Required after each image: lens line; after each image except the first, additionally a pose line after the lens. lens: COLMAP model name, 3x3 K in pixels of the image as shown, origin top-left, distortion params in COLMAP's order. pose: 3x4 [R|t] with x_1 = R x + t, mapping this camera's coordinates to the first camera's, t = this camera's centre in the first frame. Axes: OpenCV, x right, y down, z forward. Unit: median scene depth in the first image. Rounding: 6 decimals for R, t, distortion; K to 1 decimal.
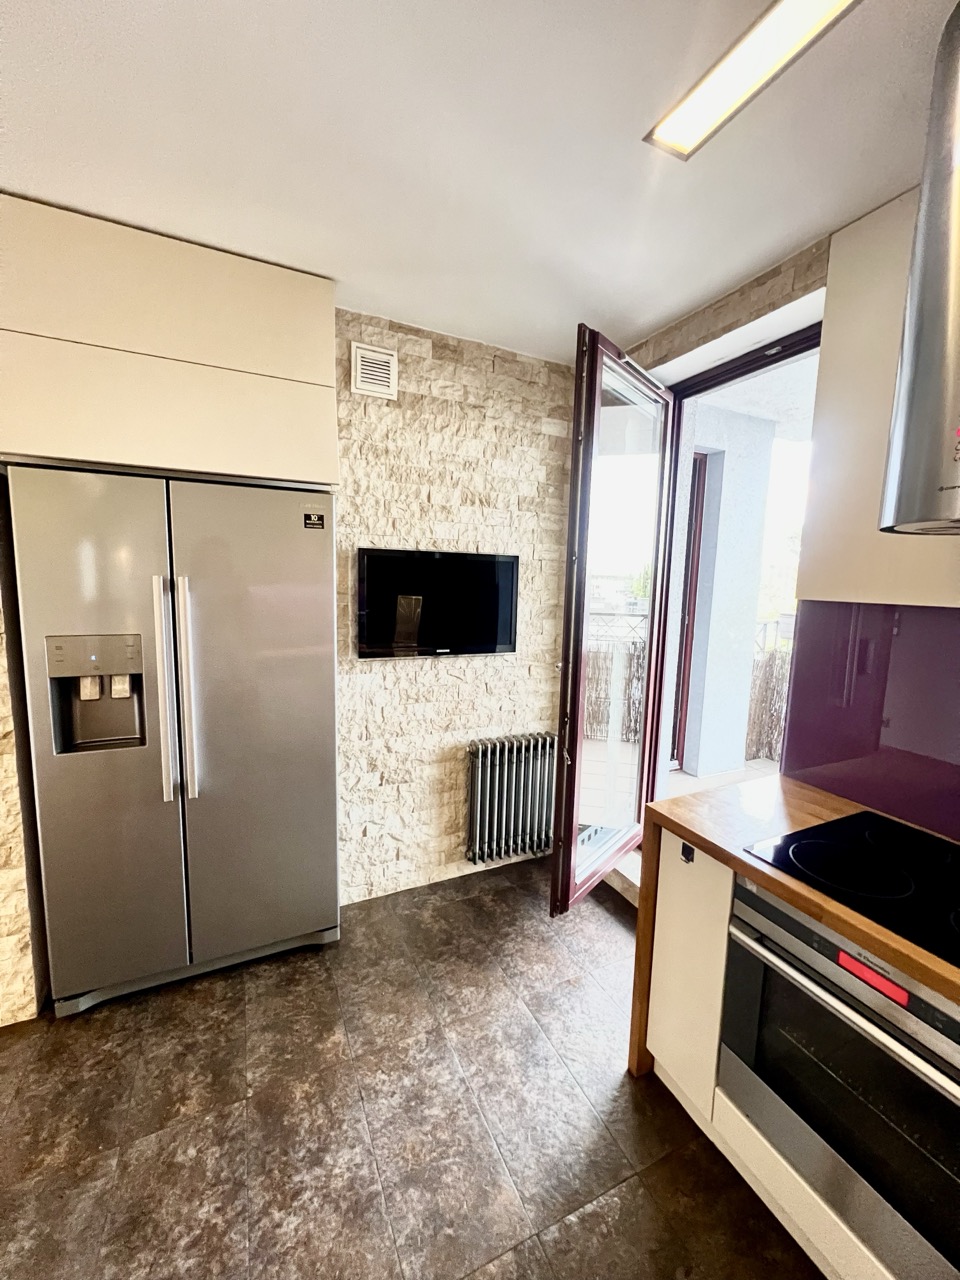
lens RADIAL K [[509.6, 0, 480.0], [0, 509.6, 640.0], [0, 0, 1]] dist [-0.003516, -0.000605]
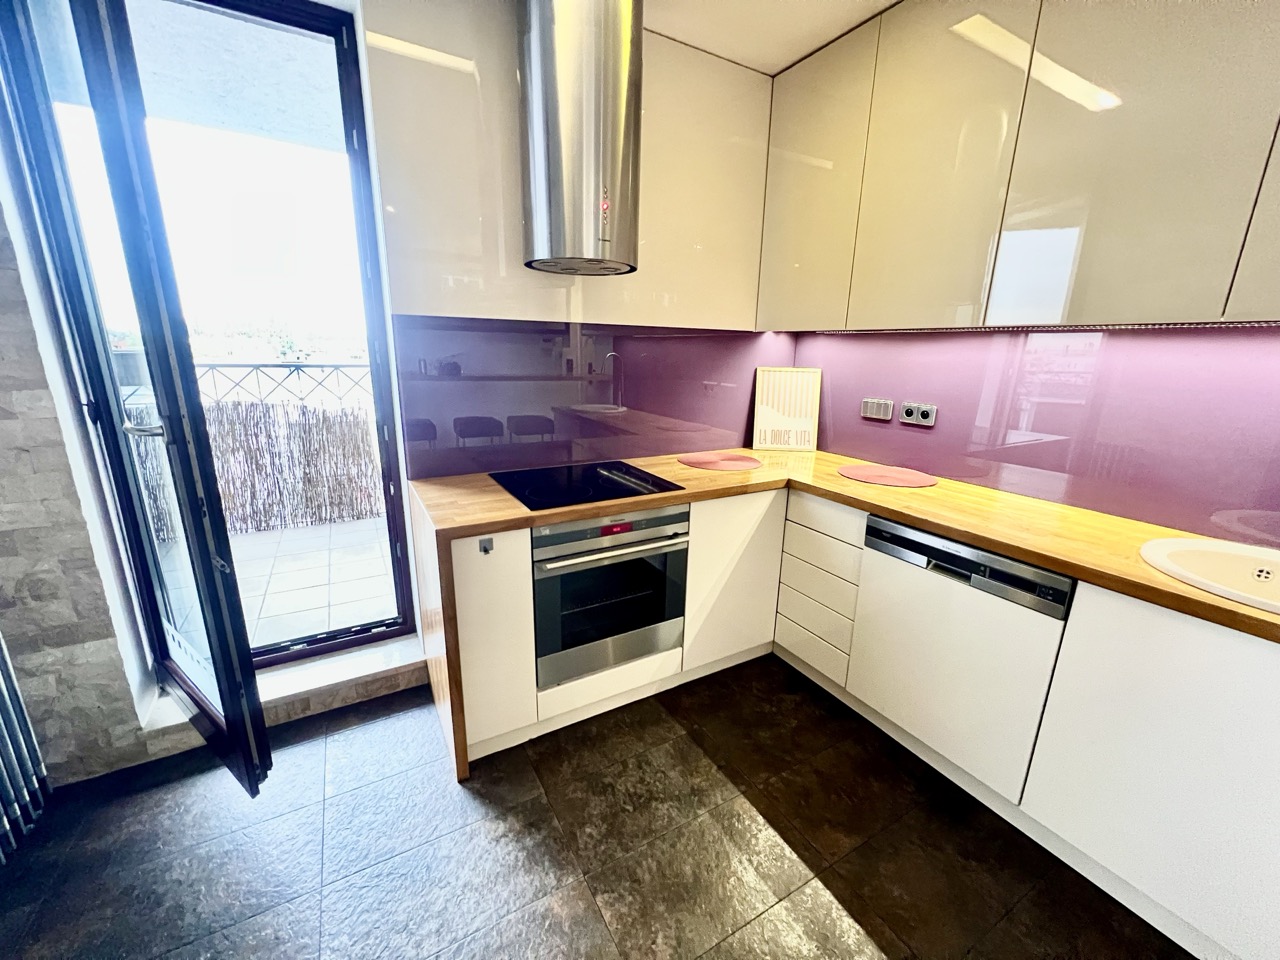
lens RADIAL K [[509.6, 0, 640.0], [0, 509.6, 482.3], [0, 0, 1]] dist [-0.003516, -0.000605]
pose [[-0.086987, -0.279525, 0.956190, -0.668721], [0.099066, 0.952643, 0.287501, -0.001126], [-0.991271, 0.119735, -0.055177, 0.733105]]
